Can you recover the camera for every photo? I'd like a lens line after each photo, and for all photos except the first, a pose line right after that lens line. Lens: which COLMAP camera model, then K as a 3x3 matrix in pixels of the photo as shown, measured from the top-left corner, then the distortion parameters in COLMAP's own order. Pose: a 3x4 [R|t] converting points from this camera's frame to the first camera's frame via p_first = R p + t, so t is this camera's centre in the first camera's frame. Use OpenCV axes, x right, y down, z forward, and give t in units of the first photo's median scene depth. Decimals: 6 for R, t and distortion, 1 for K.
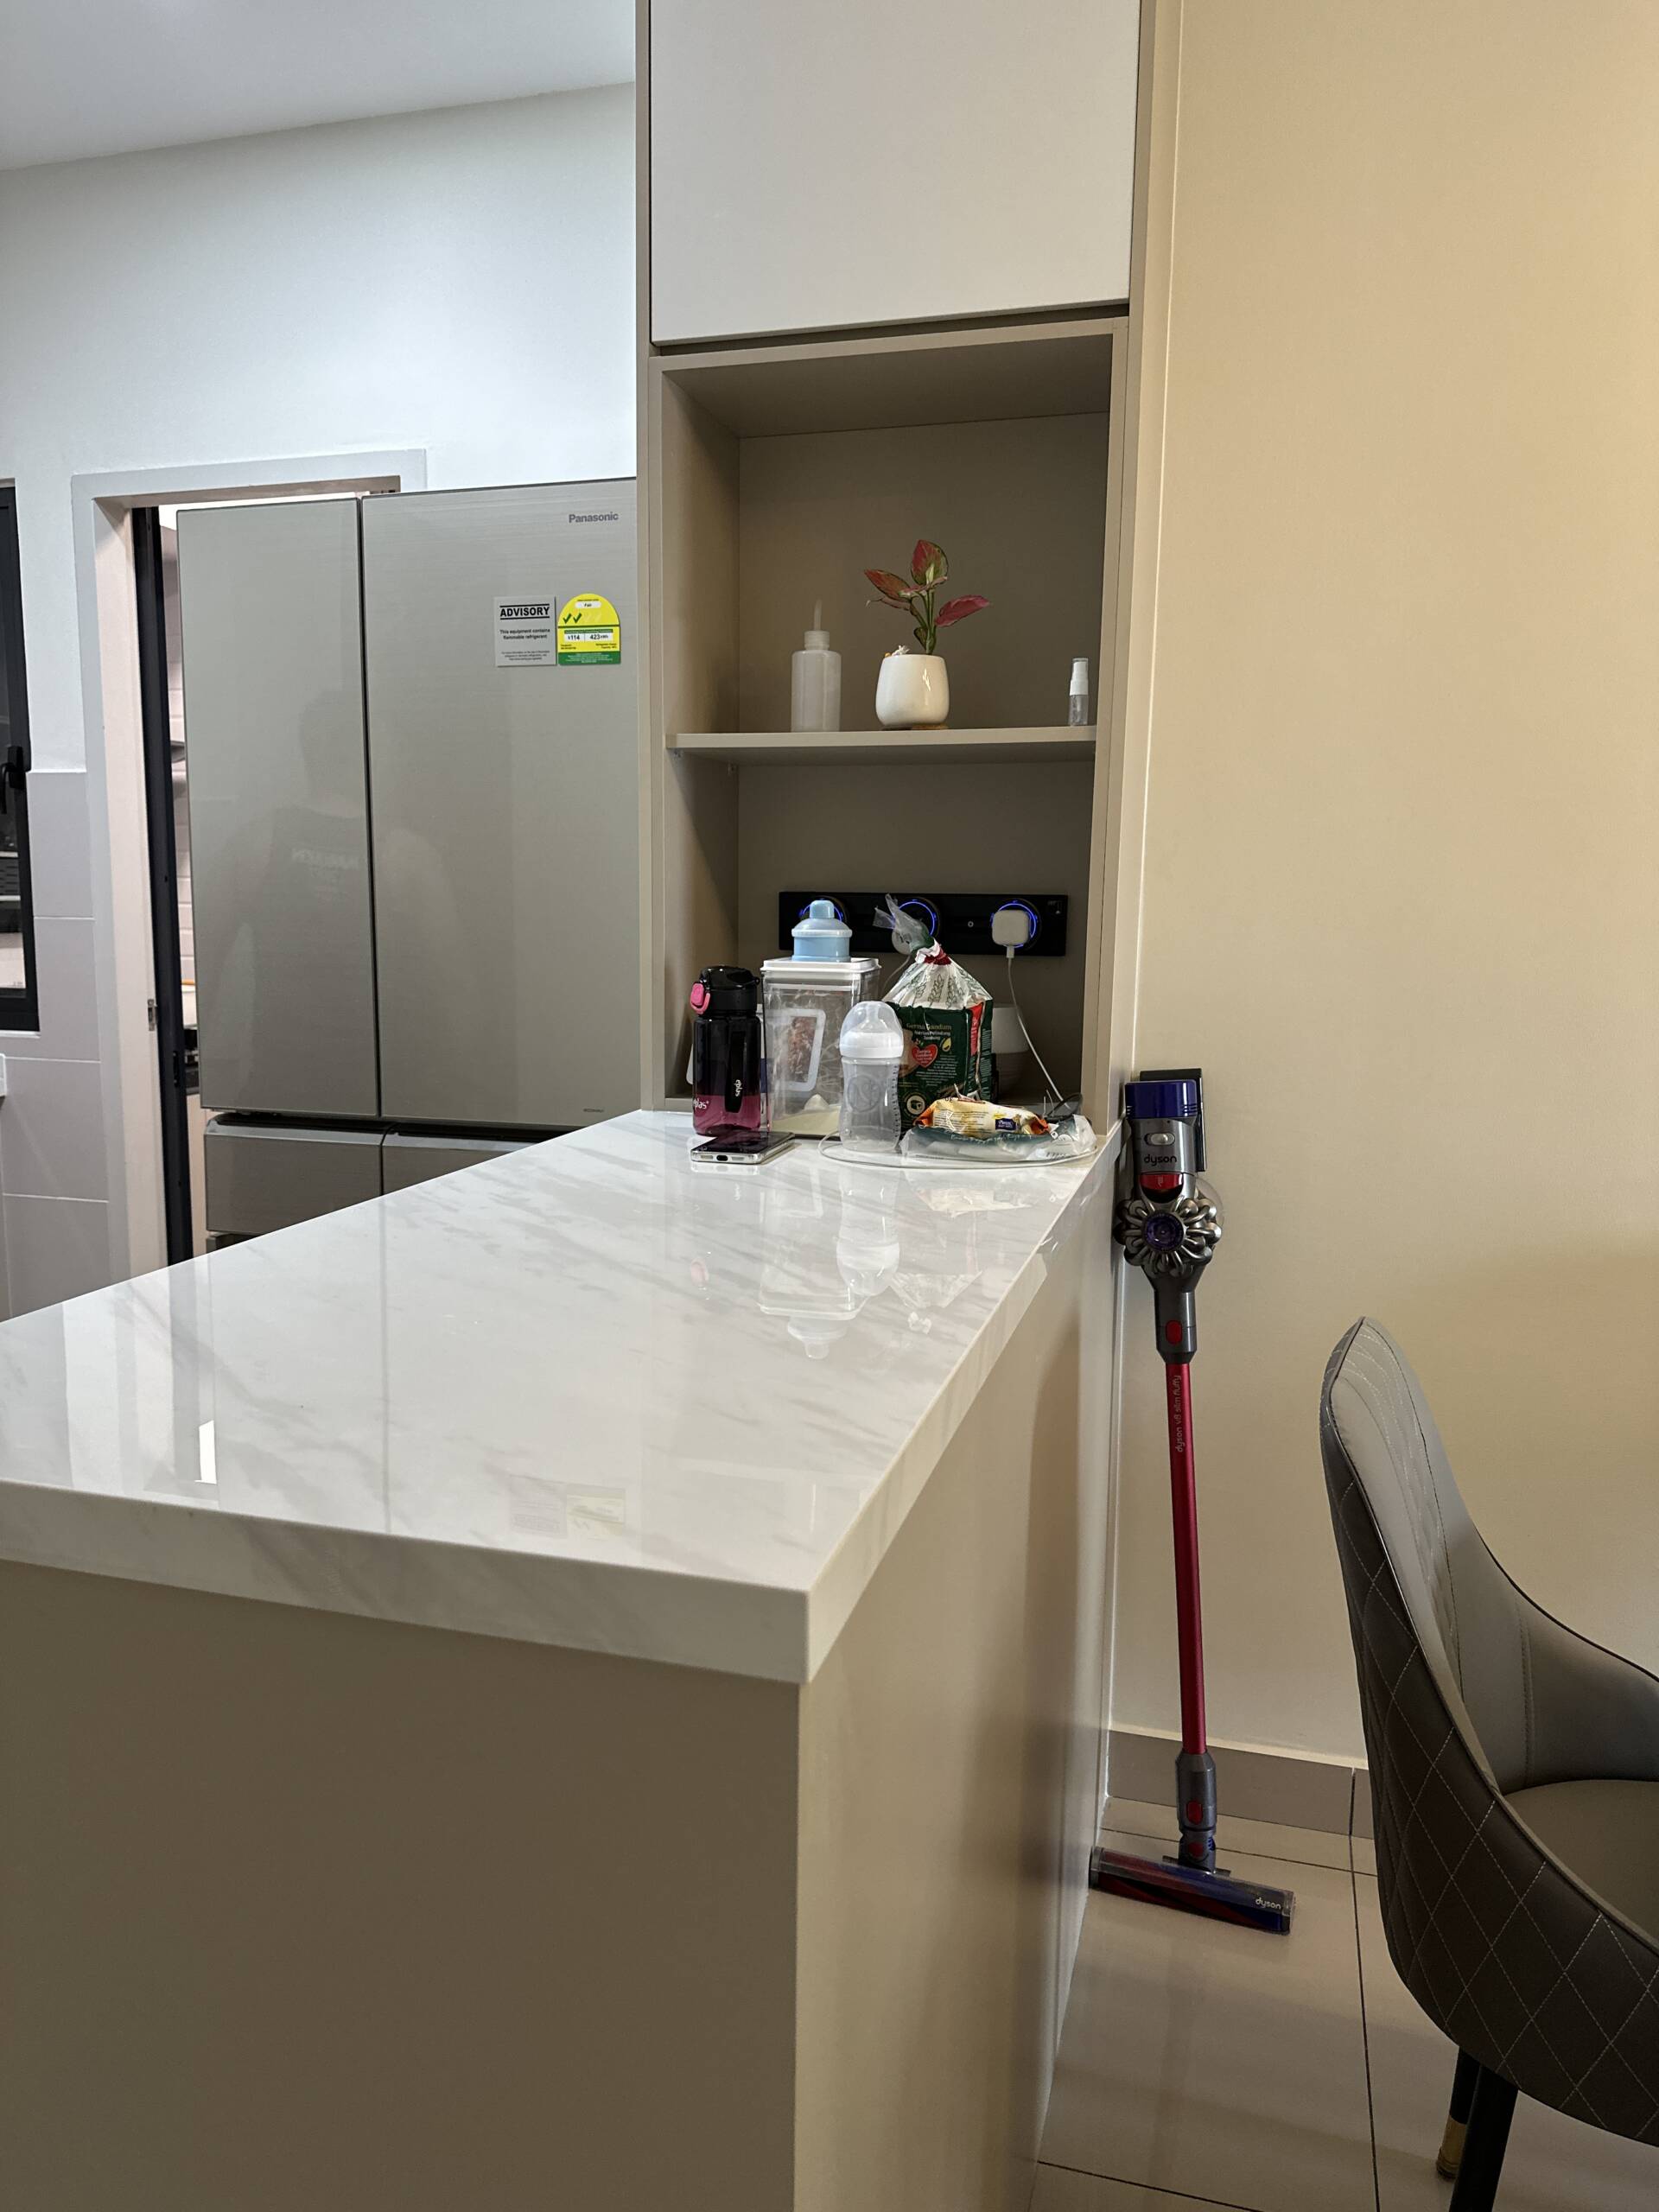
lens RADIAL K [[1548.1, 0, 837.3], [0, 1548.1, 1118.3], [0, 0, 1]] dist [0.082195, -0.124083]
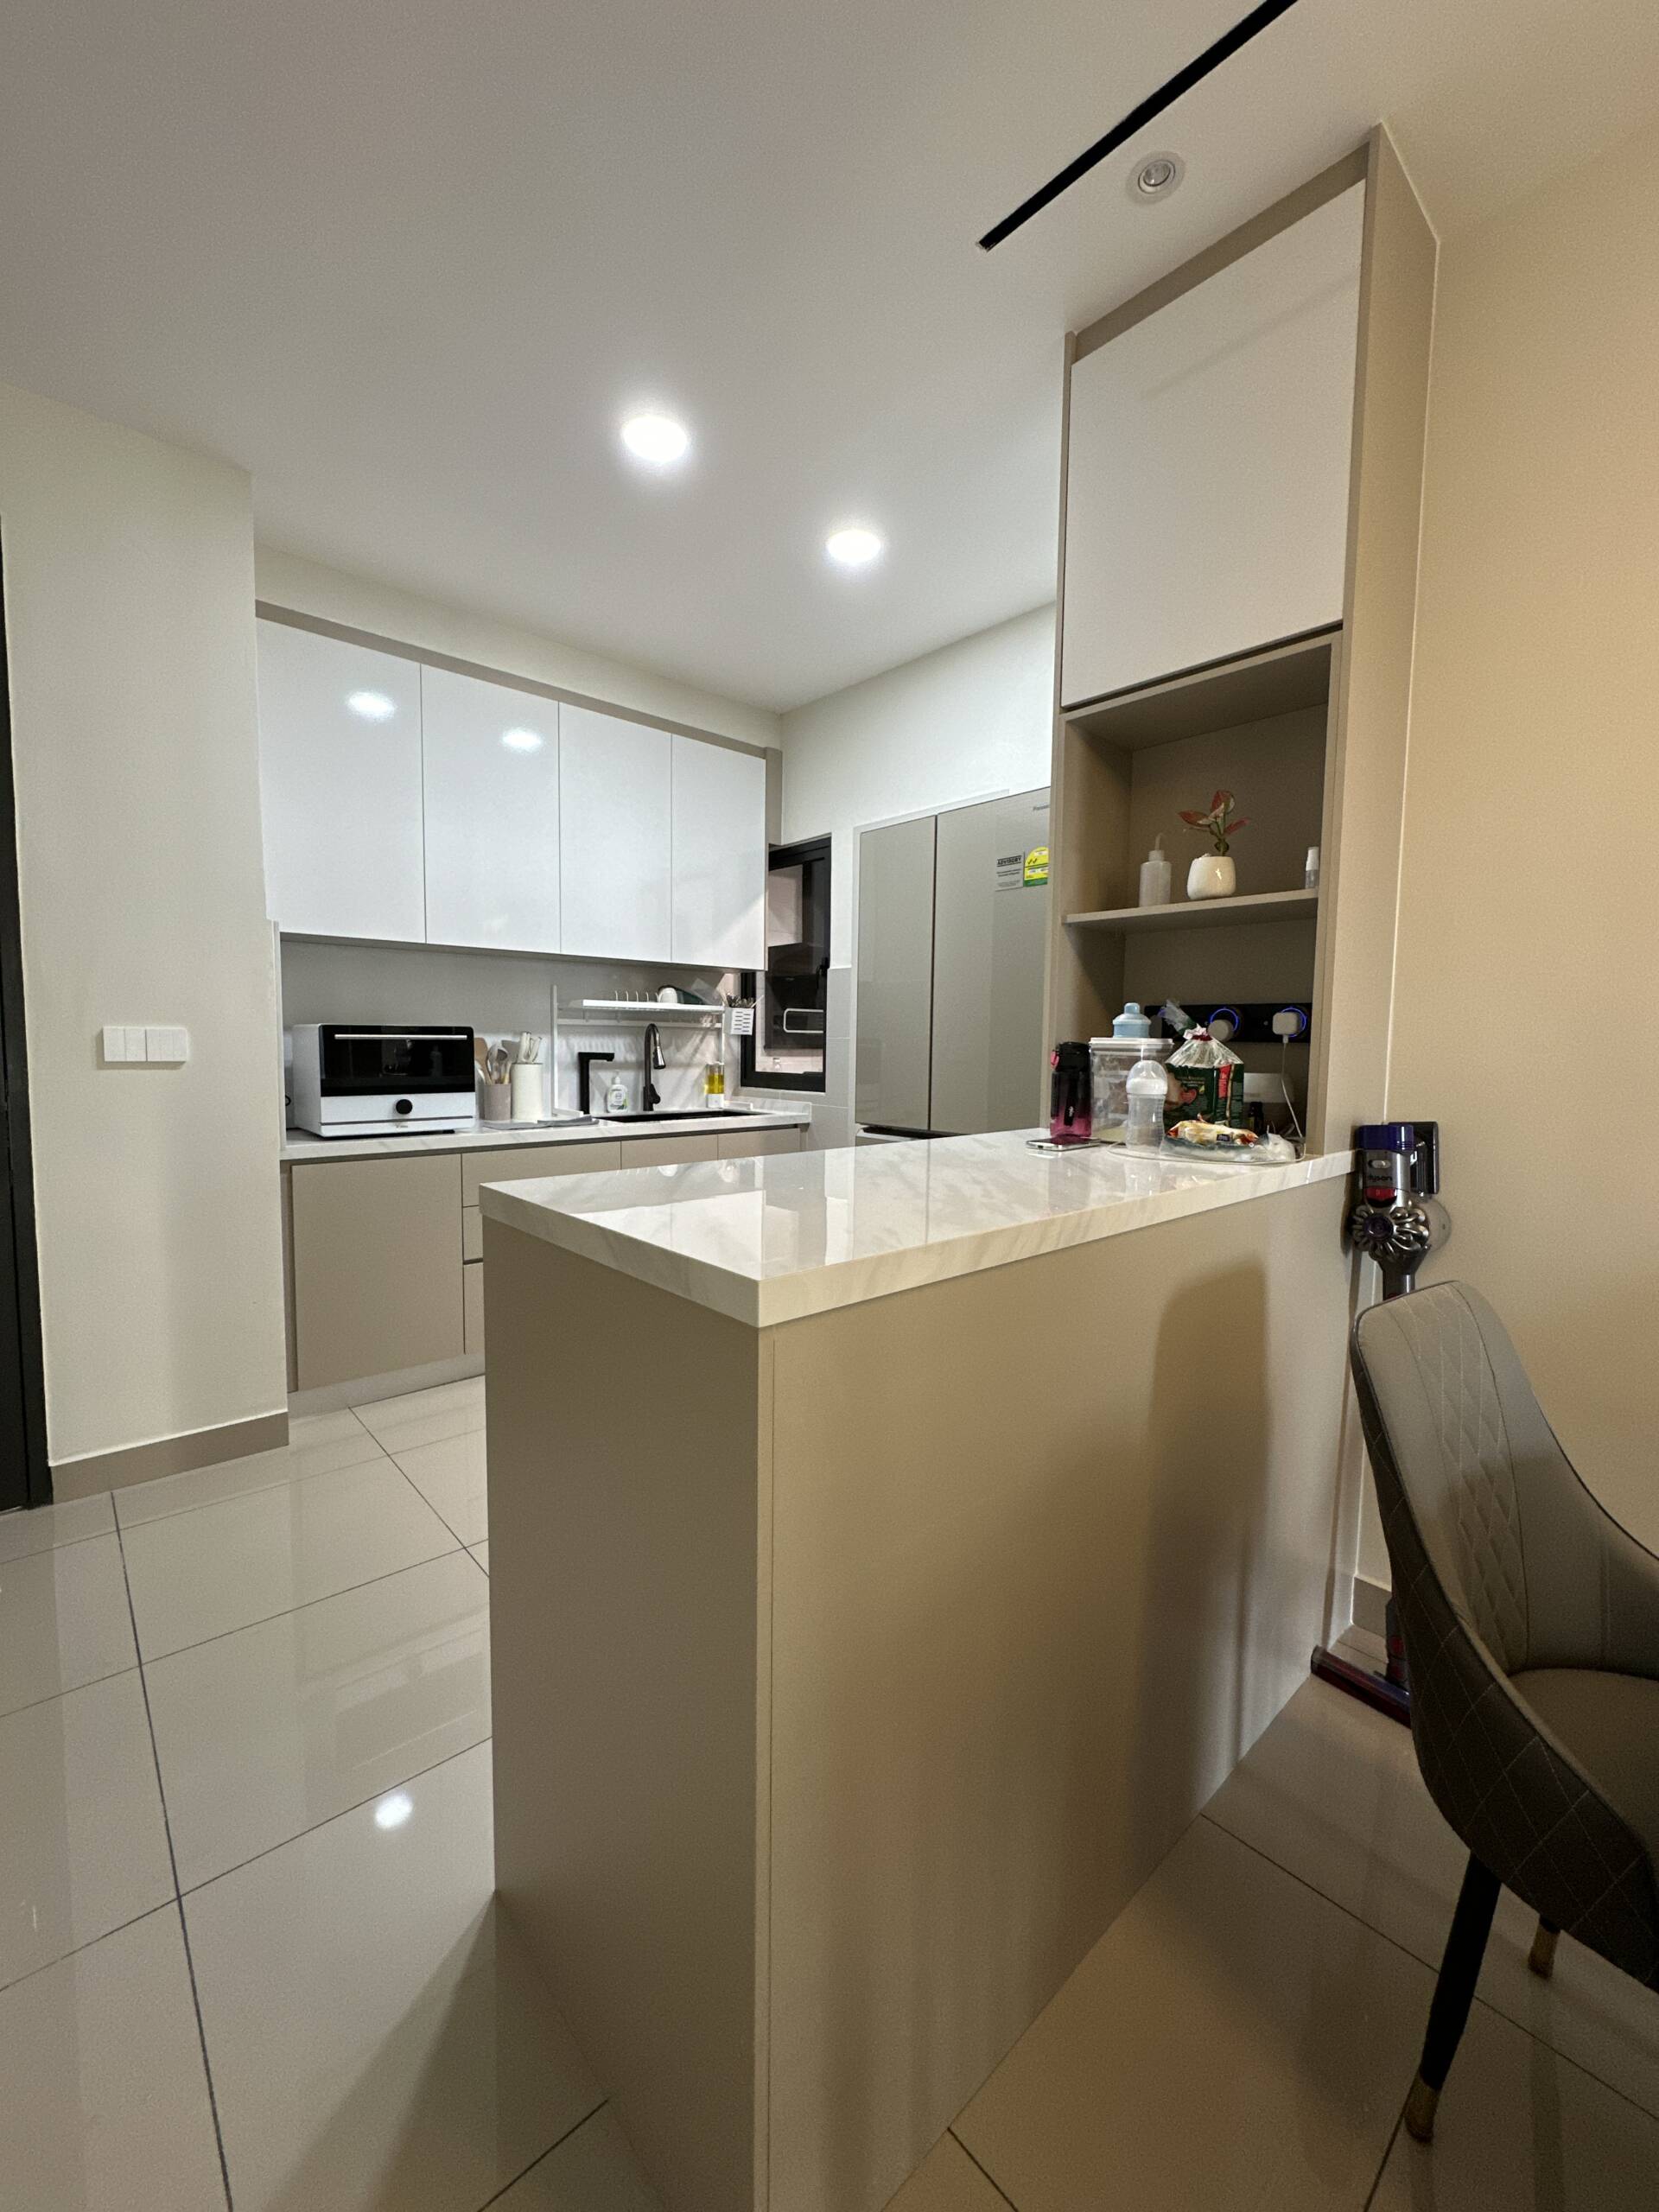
lens RADIAL K [[887.1, 0, 829.5], [0, 887.1, 1106.0], [0, 0, 1]] dist [-0.008124, 0.004158]
pose [[0.844559, 0.037164, -0.534171, 0.228412], [-0.077586, 0.995554, -0.053404, 0.046618], [0.529812, 0.086547, 0.843688, 0.024110]]
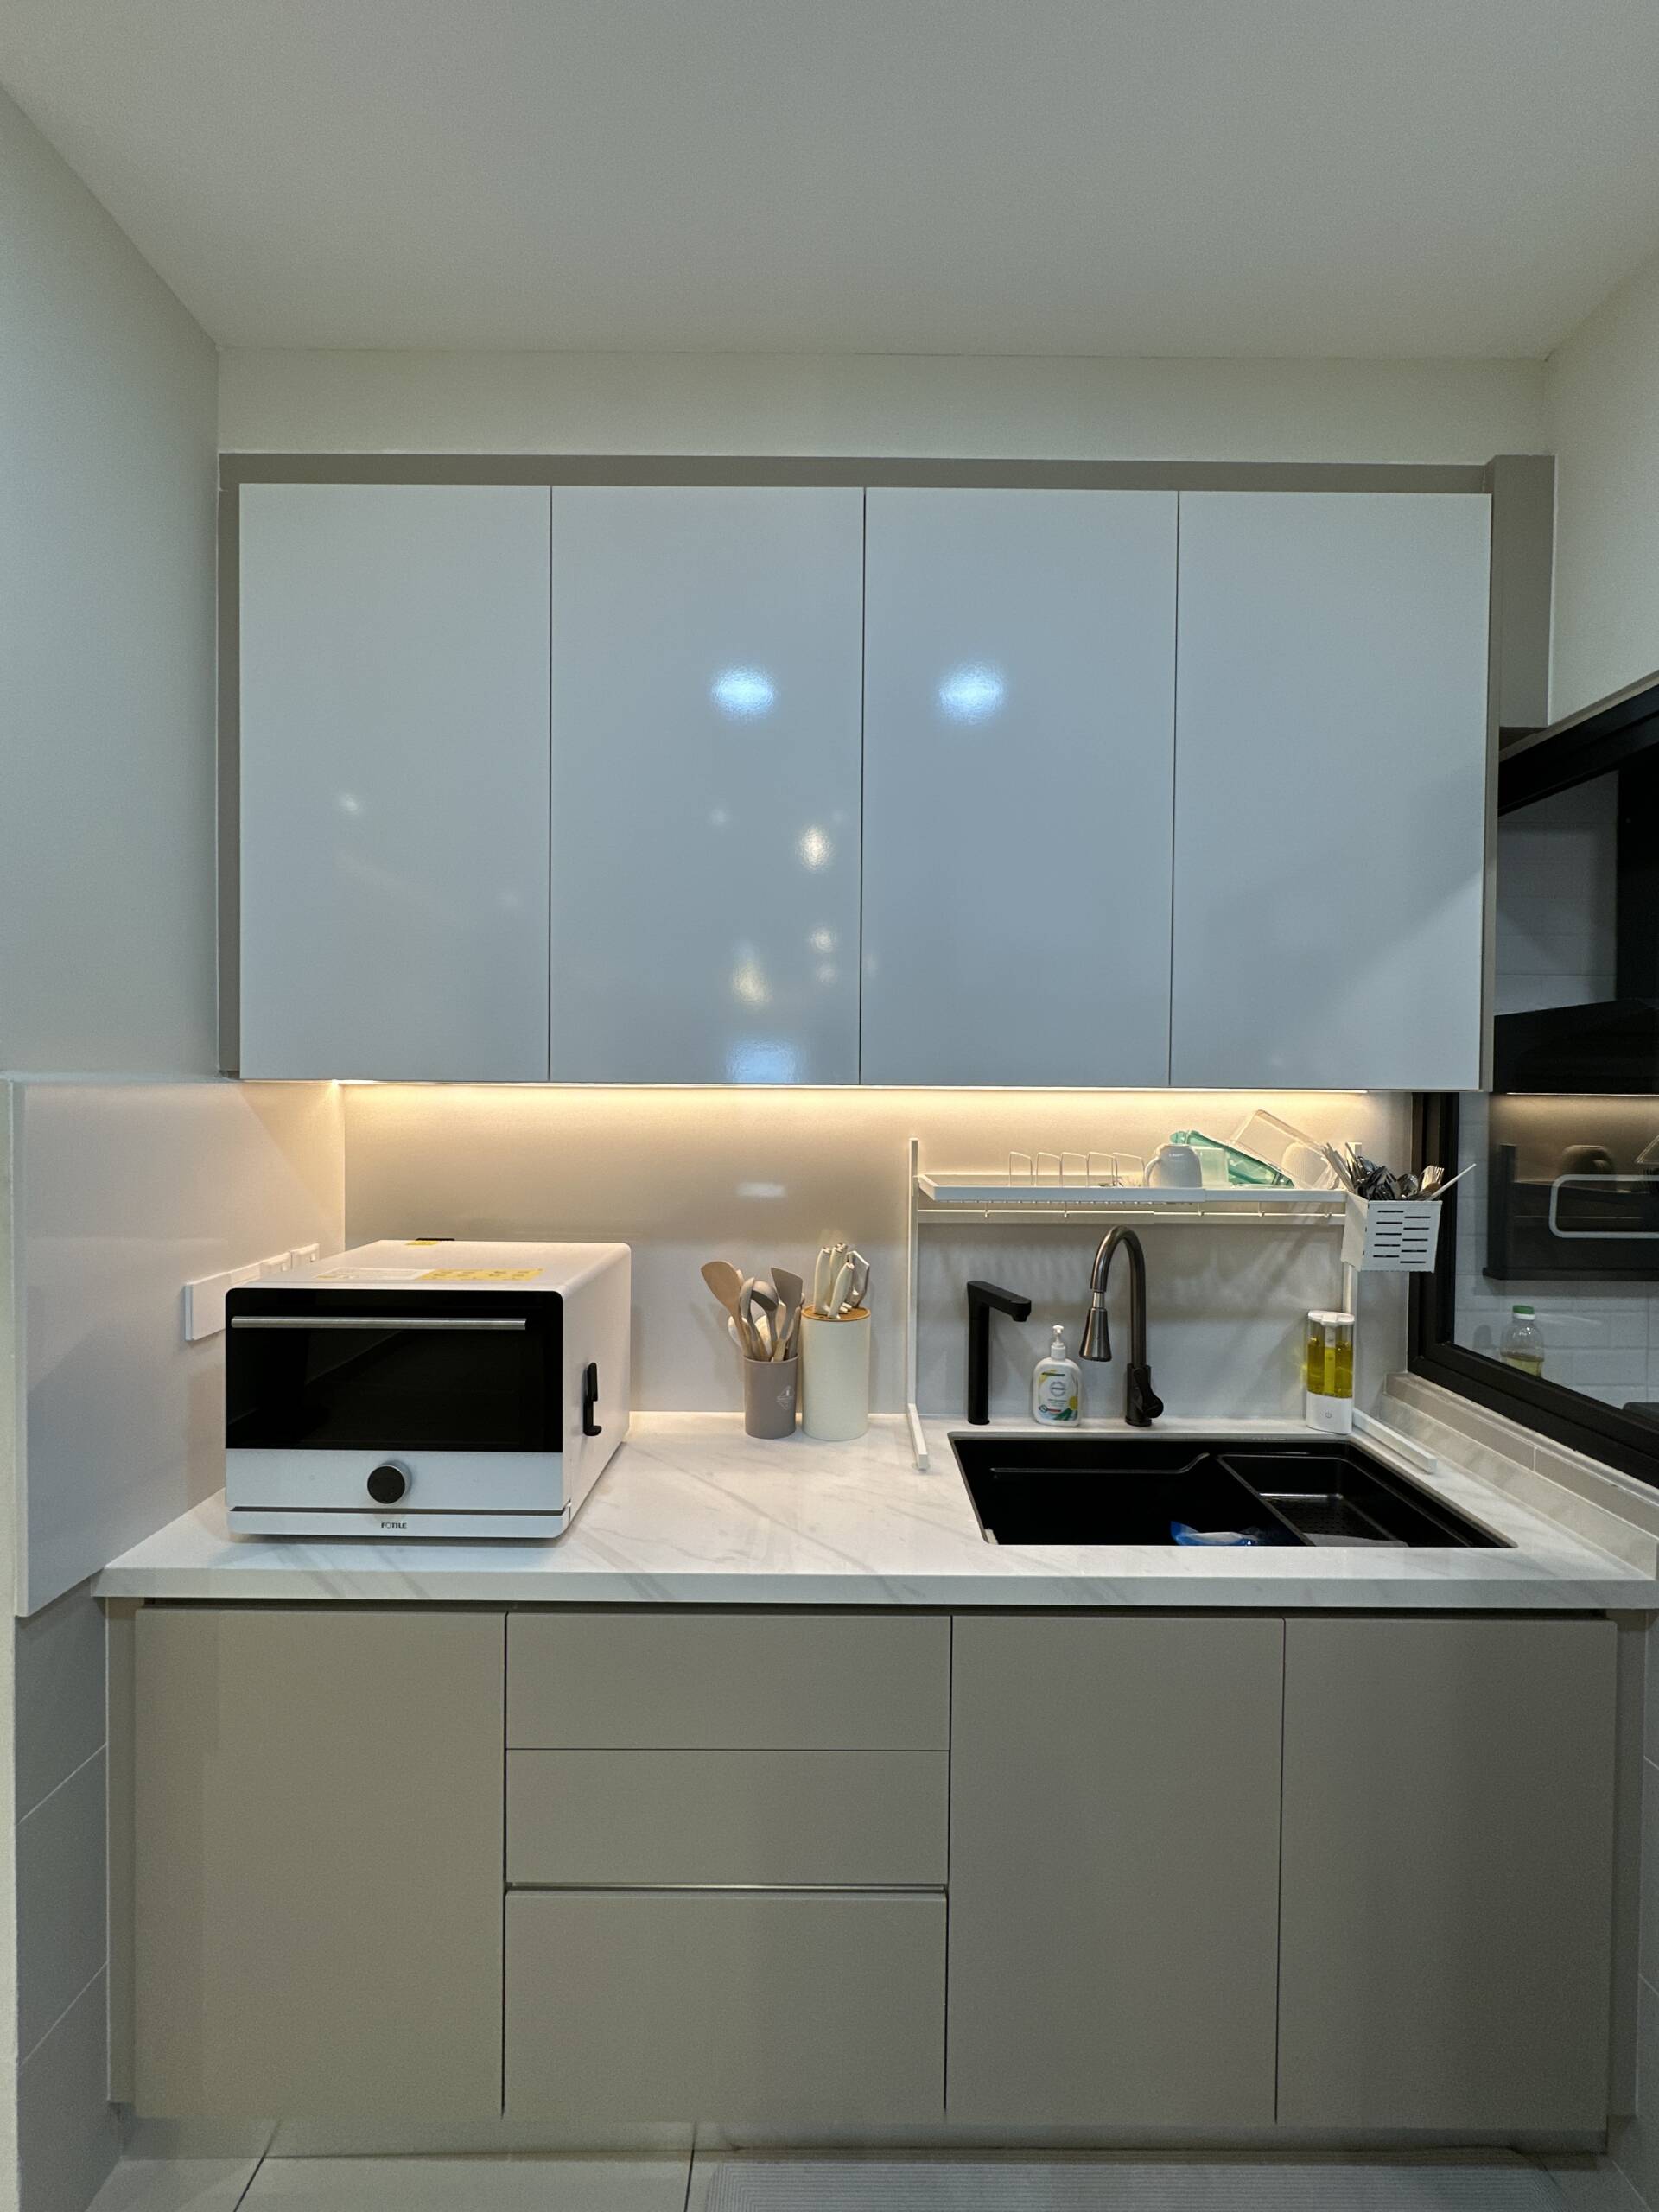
lens RADIAL K [[887.1, 0, 829.5], [0, 887.1, 1106.0], [0, 0, 1]] dist [-0.008124, 0.004158]
pose [[0.270293, 0.005836, -0.962760, -0.531767], [-0.140938, 0.989449, -0.033571, -0.283426], [0.952406, 0.144764, 0.268264, 1.053965]]
